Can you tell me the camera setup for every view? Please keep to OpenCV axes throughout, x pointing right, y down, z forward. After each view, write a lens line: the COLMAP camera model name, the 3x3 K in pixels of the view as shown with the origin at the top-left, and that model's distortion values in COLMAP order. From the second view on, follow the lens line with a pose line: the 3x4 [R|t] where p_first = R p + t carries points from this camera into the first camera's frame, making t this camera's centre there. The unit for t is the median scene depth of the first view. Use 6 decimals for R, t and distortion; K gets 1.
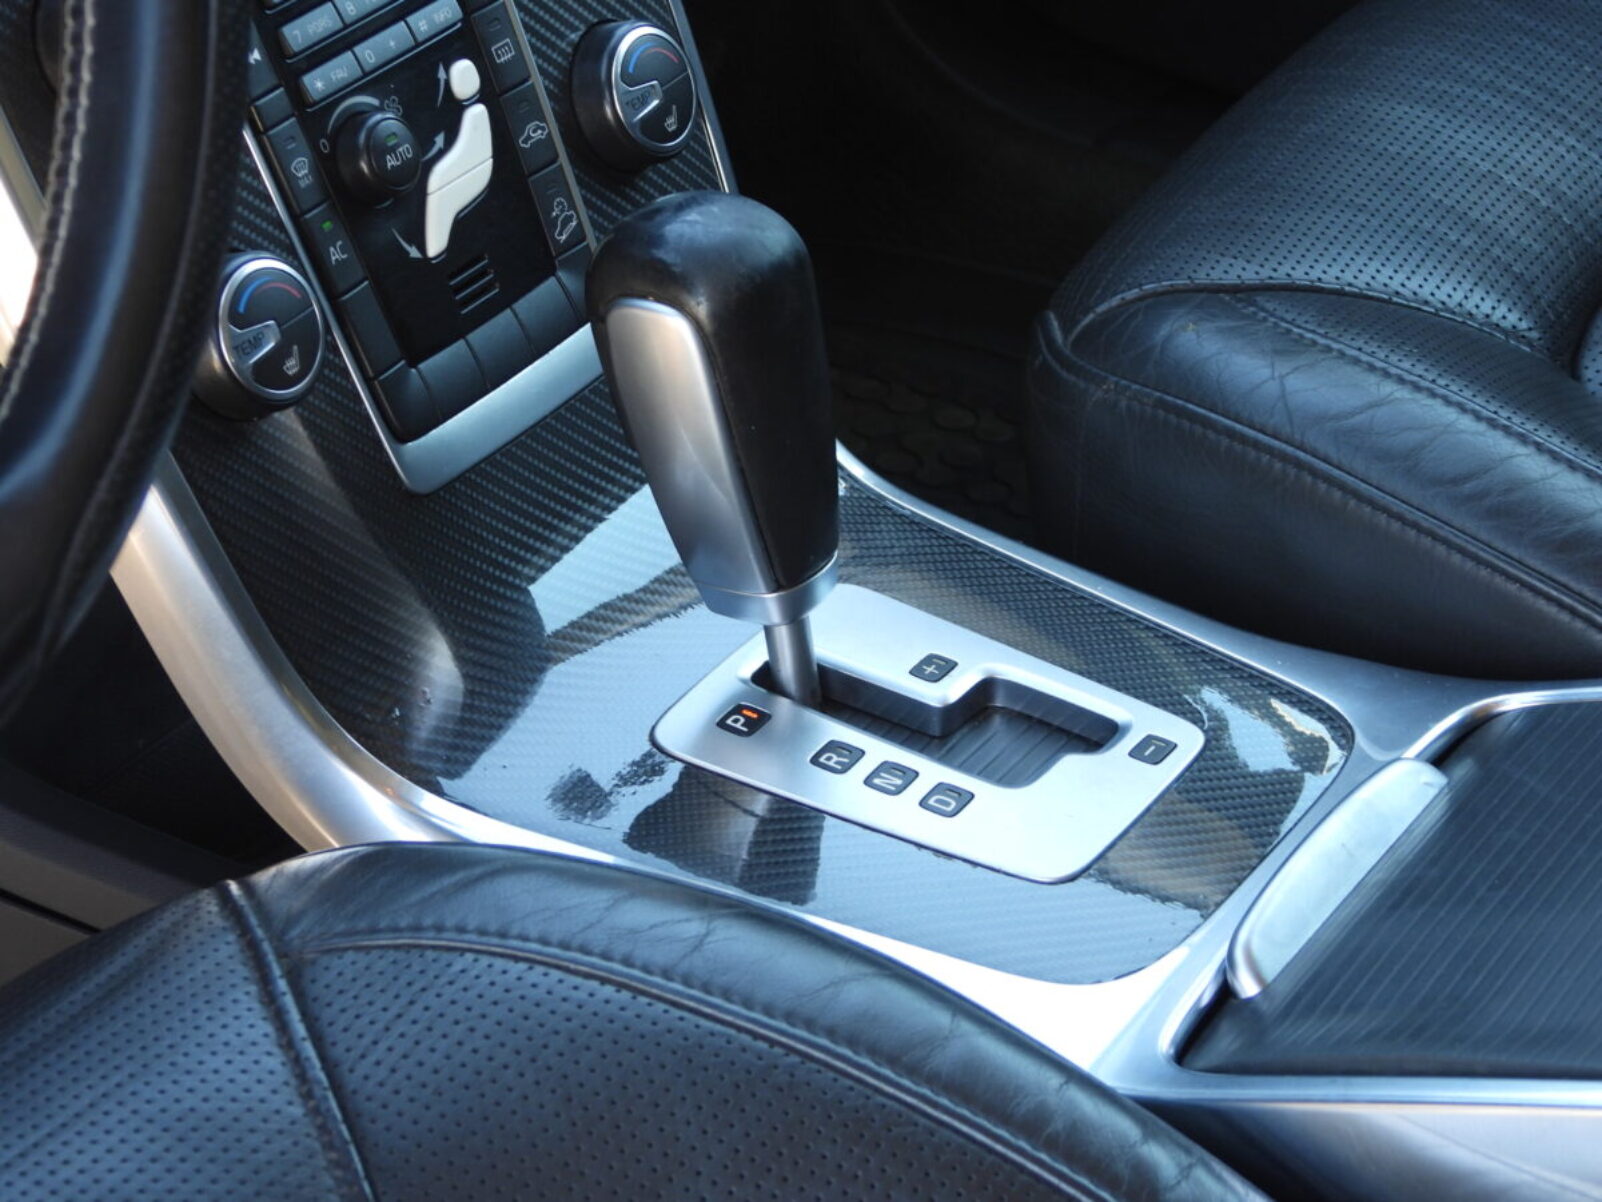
lens RADIAL K [[4086.6, 0, 801.0], [0, 4086.6, 601.0], [0, 0, 1]] dist [-0.027058, -0.111897]
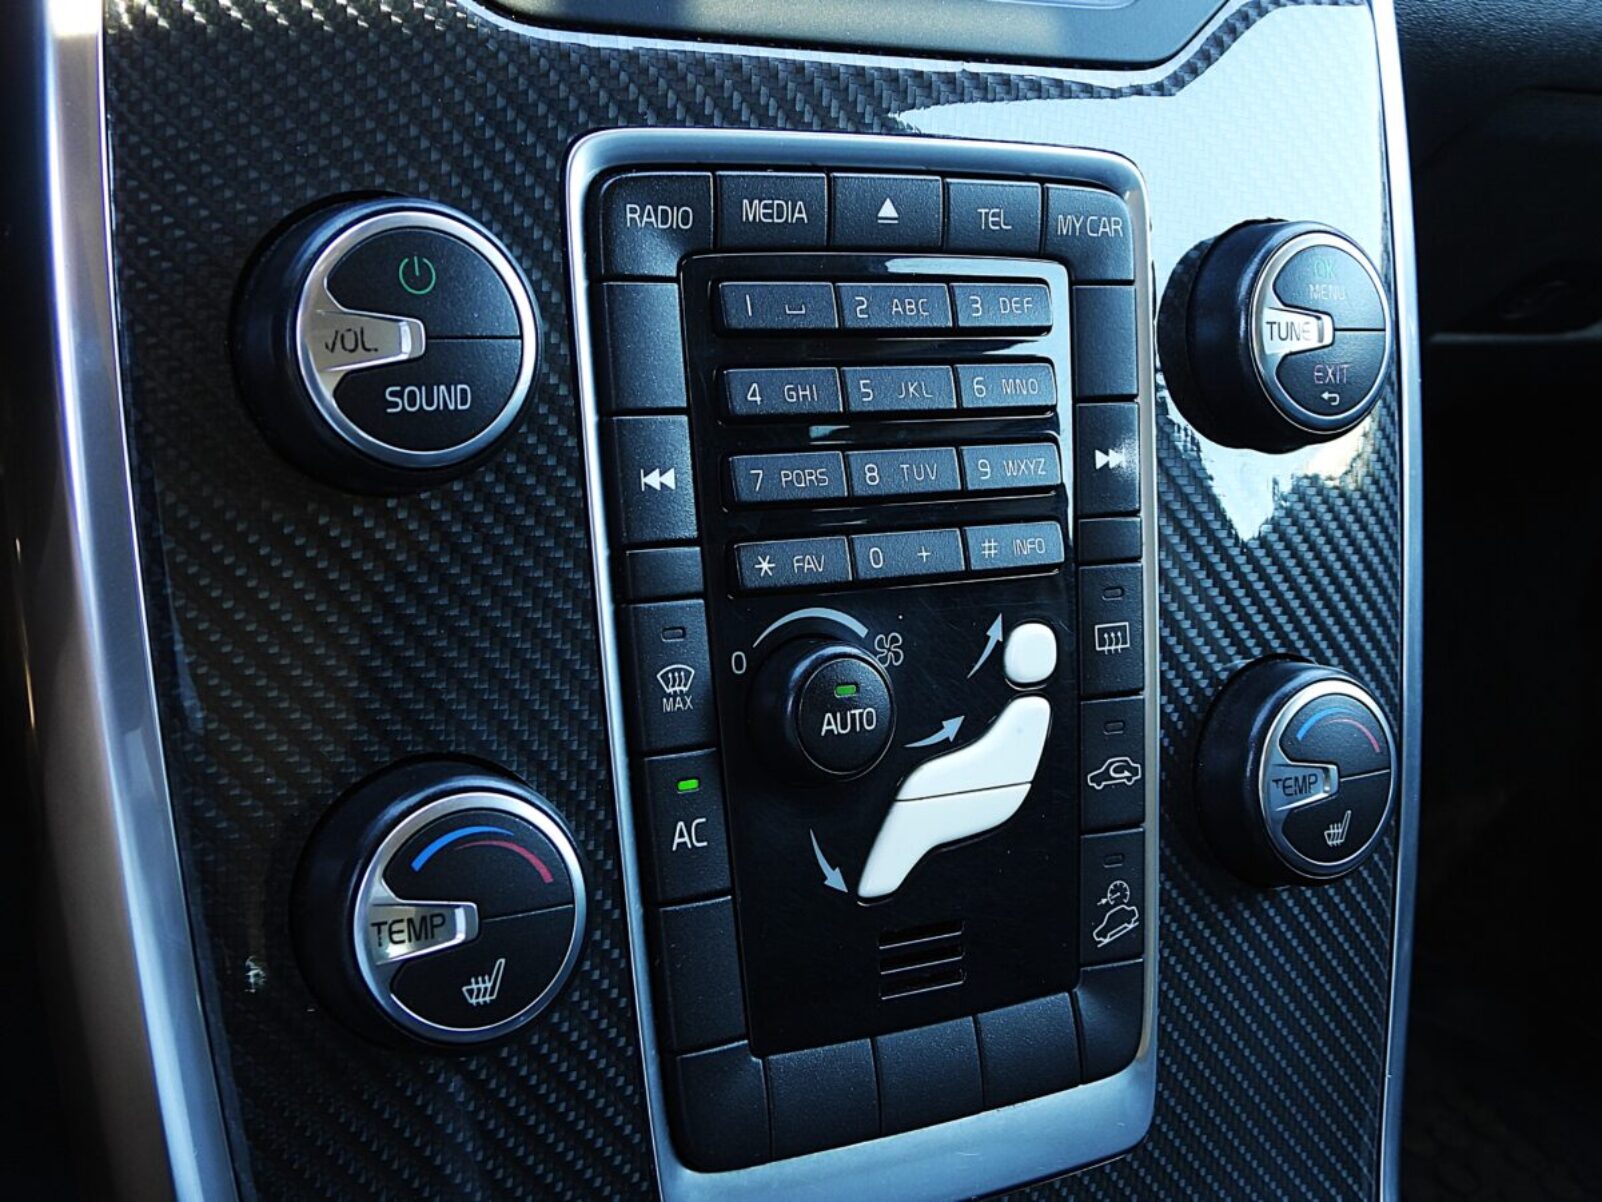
lens RADIAL K [[2214.8, 0, 801.0], [0, 2214.8, 601.0], [0, 0, 1]] dist [-0.041933, -0.024394]
pose [[0.884322, 0.315061, -0.344543, 0.002269], [-0.372875, 0.920714, -0.115110, -0.082895], [0.280959, 0.230266, 0.931686, 0.672511]]
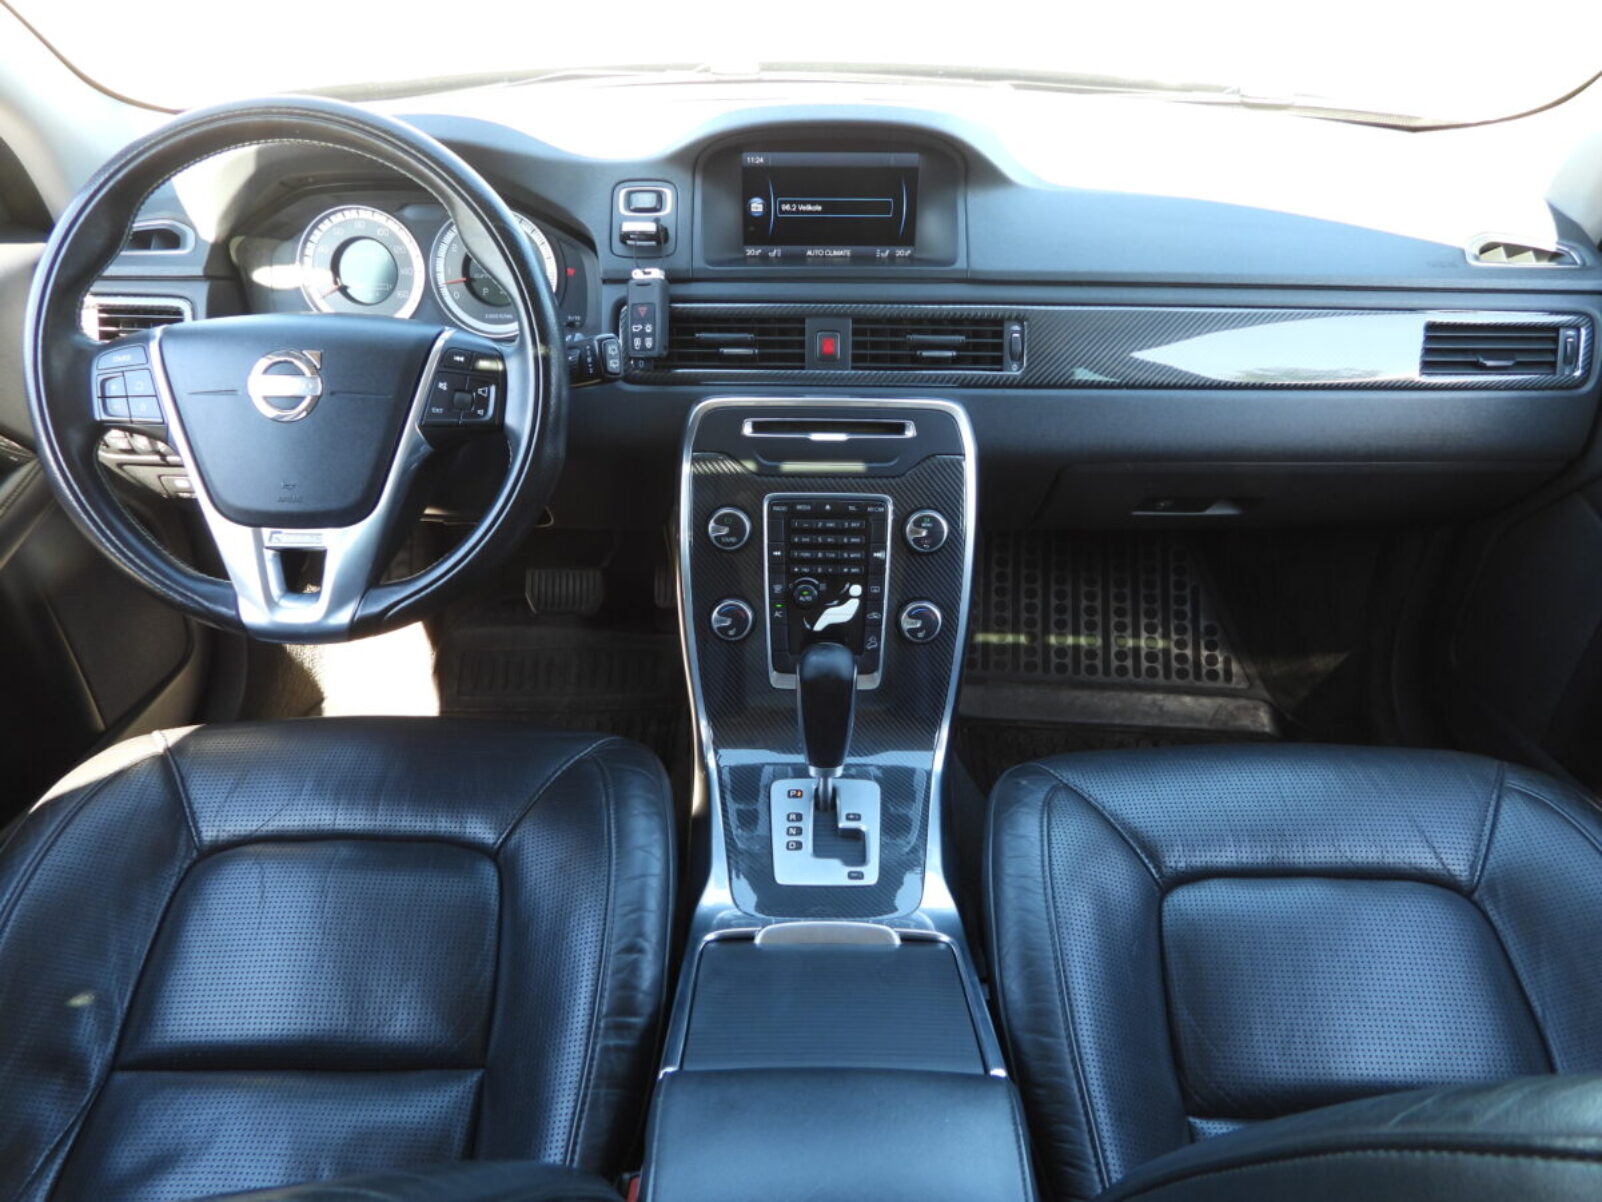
lens RADIAL K [[1154.6, 0, 801.0], [0, 1154.6, 601.0], [0, 0, 1]] dist [-0.012580, 0.003039]
pose [[0.530862, 0.439185, -0.724777, 0.590430], [-0.452183, 0.870112, 0.196051, -0.288598], [0.716740, 0.223656, 0.660501, 0.346898]]
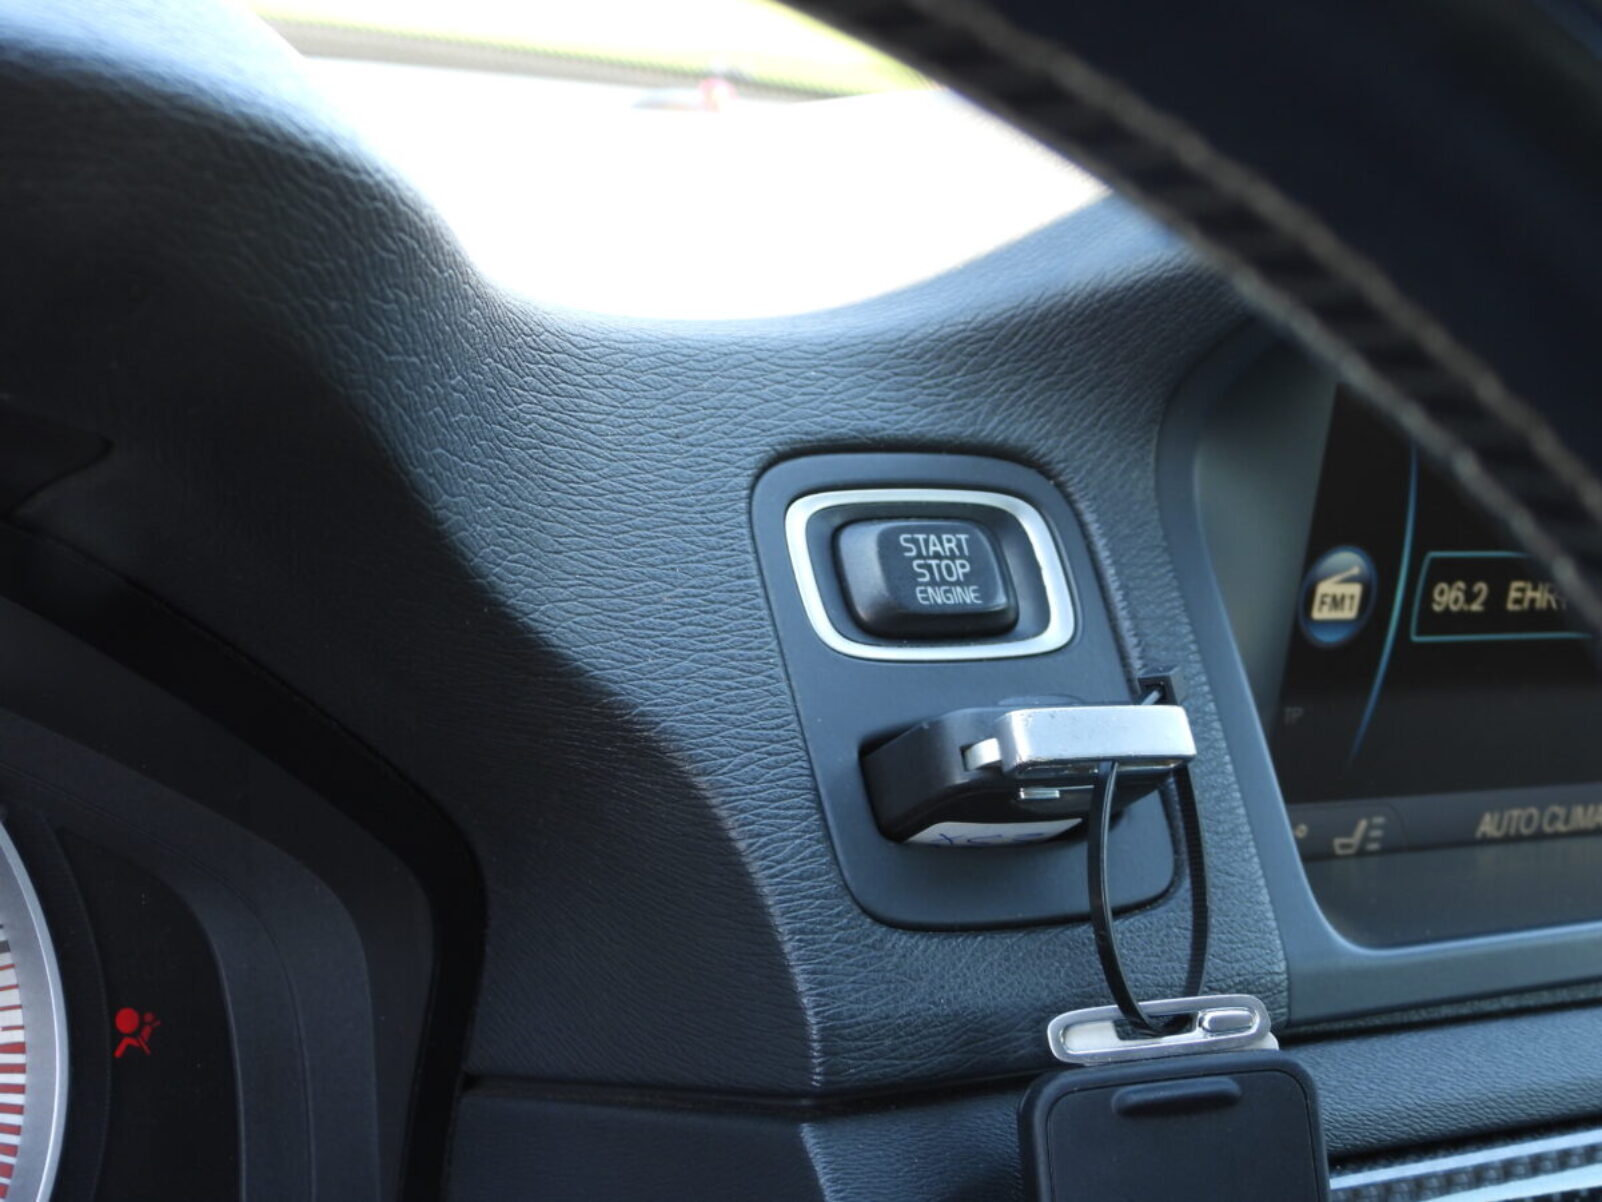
lens RADIAL K [[3256.2, 0, 801.0], [0, 3256.2, 601.0], [0, 0, 1]] dist [-0.057354, -0.000831]
pose [[0.920615, 0.170896, -0.351087, -0.185654], [-0.295078, 0.893352, -0.338898, -0.178544], [0.255728, 0.415593, 0.872861, 0.438603]]
